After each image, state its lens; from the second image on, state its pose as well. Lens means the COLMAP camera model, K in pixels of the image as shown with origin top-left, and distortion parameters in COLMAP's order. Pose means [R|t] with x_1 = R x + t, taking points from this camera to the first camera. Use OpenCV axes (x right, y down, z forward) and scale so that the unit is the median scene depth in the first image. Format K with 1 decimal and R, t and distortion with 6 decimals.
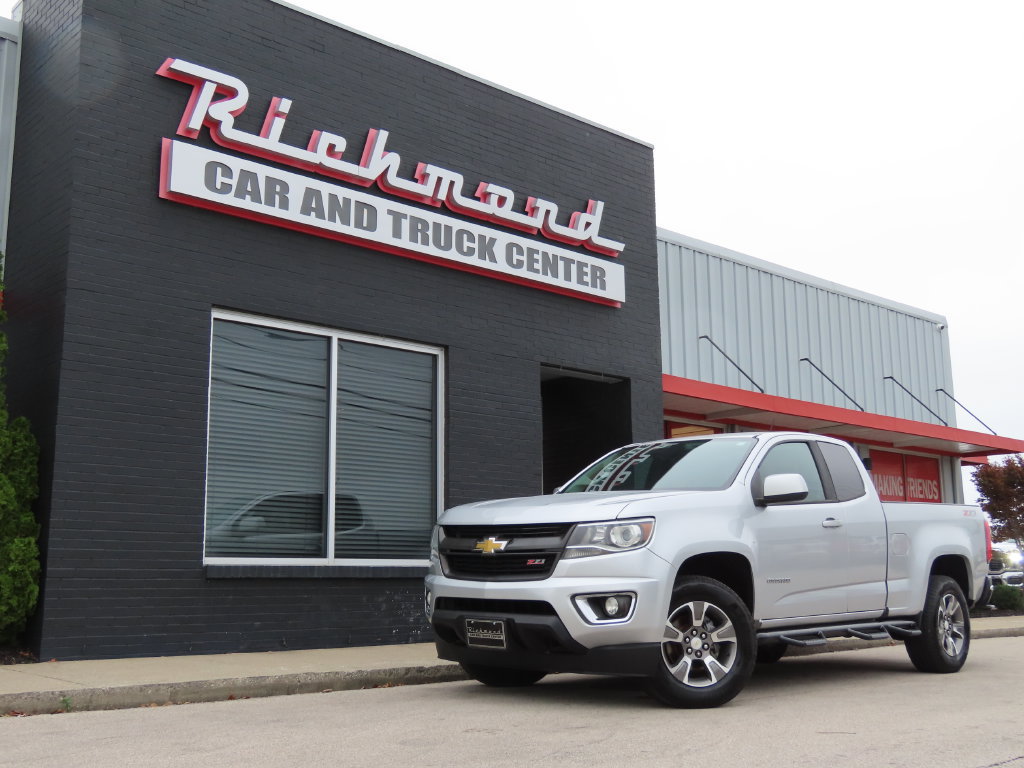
lens RADIAL K [[1143.0, 0, 512.3], [0, 1143.0, 408.0], [0, 0, 1]] dist [0.003121, 0.002847]
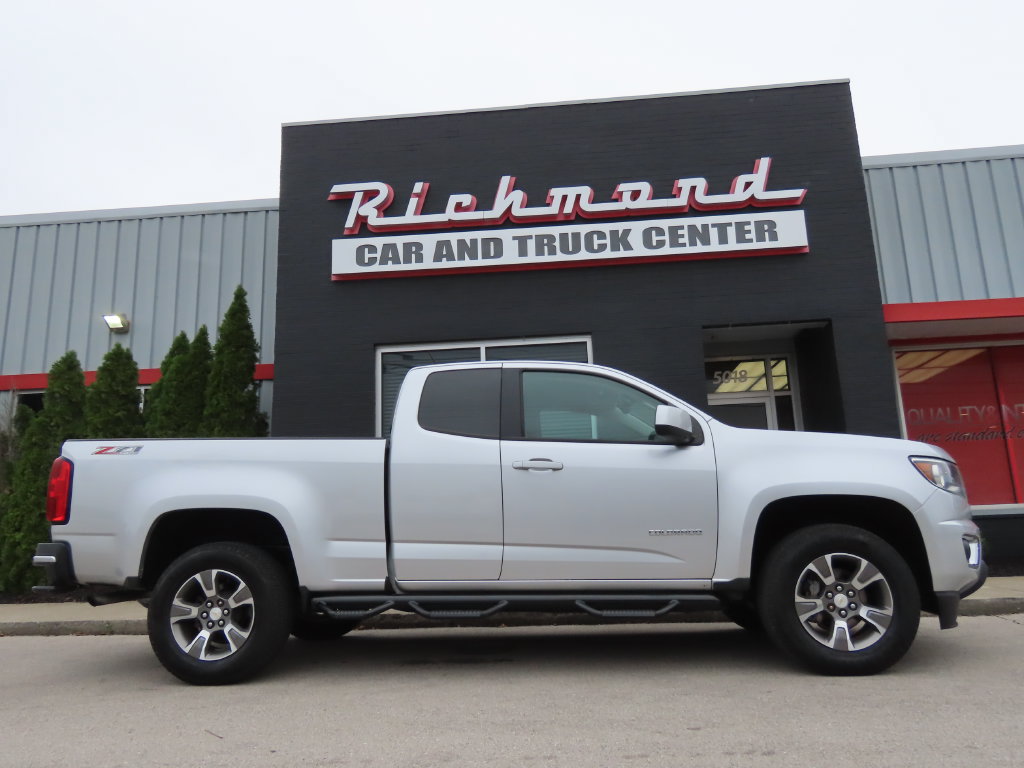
lens RADIAL K [[771.9, 0, 509.7], [0, 771.9, 379.3], [0, 0, 1]] dist [0.024454, -0.004267]
pose [[0.678448, -0.170131, -0.714678, 0.458846], [0.144343, 0.984723, -0.097391, 0.060184], [0.720329, -0.037085, 0.692641, 0.405061]]
